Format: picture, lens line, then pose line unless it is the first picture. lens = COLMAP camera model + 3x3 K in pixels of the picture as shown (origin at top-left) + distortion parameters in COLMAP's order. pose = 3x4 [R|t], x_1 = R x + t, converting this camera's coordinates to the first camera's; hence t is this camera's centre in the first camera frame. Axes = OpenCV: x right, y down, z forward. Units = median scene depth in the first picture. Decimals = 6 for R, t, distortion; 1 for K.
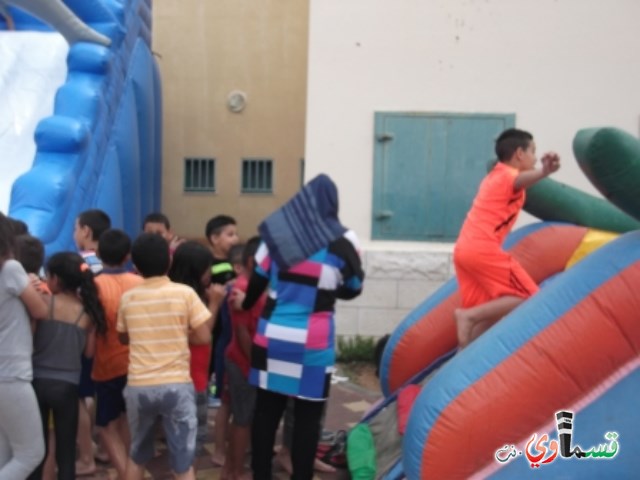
lens RADIAL K [[730.6, 0, 316.1], [0, 730.6, 241.5], [0, 0, 1]] dist [-0.015566, 0.000000]
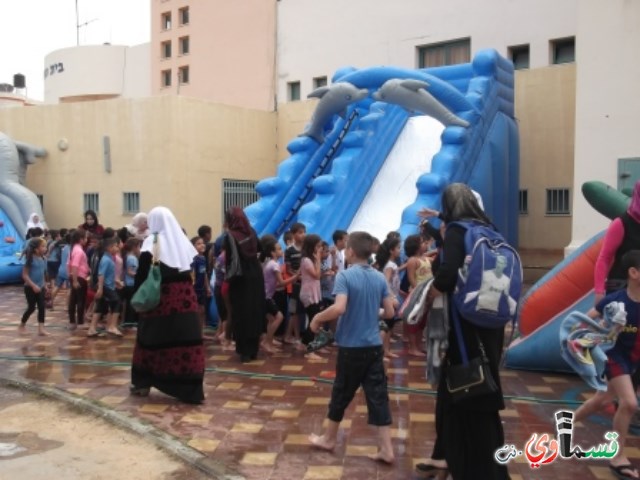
lens RADIAL K [[730.6, 0, 317.0], [0, 730.6, 240.0], [0, 0, 1]] dist [-0.015566, 0.000000]
pose [[0.819392, -0.002187, -0.573230, 0.418125], [-0.019342, 0.999318, -0.031461, 0.051474], [0.572907, 0.036866, 0.818791, -0.584082]]
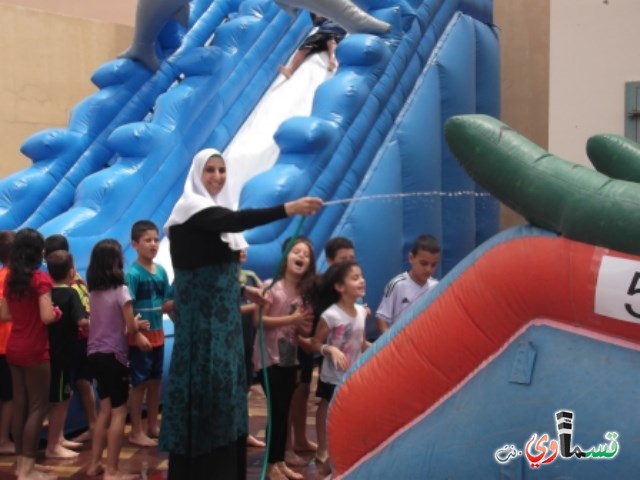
lens RADIAL K [[1002.9, 0, 322.2], [0, 1002.9, 241.6], [0, 0, 1]] dist [-0.008603, 0.000000]
pose [[0.820435, -0.000609, -0.571739, 0.414809], [-0.007629, 0.999899, -0.012013, 0.013232], [0.571688, 0.014218, 0.820348, -0.091120]]
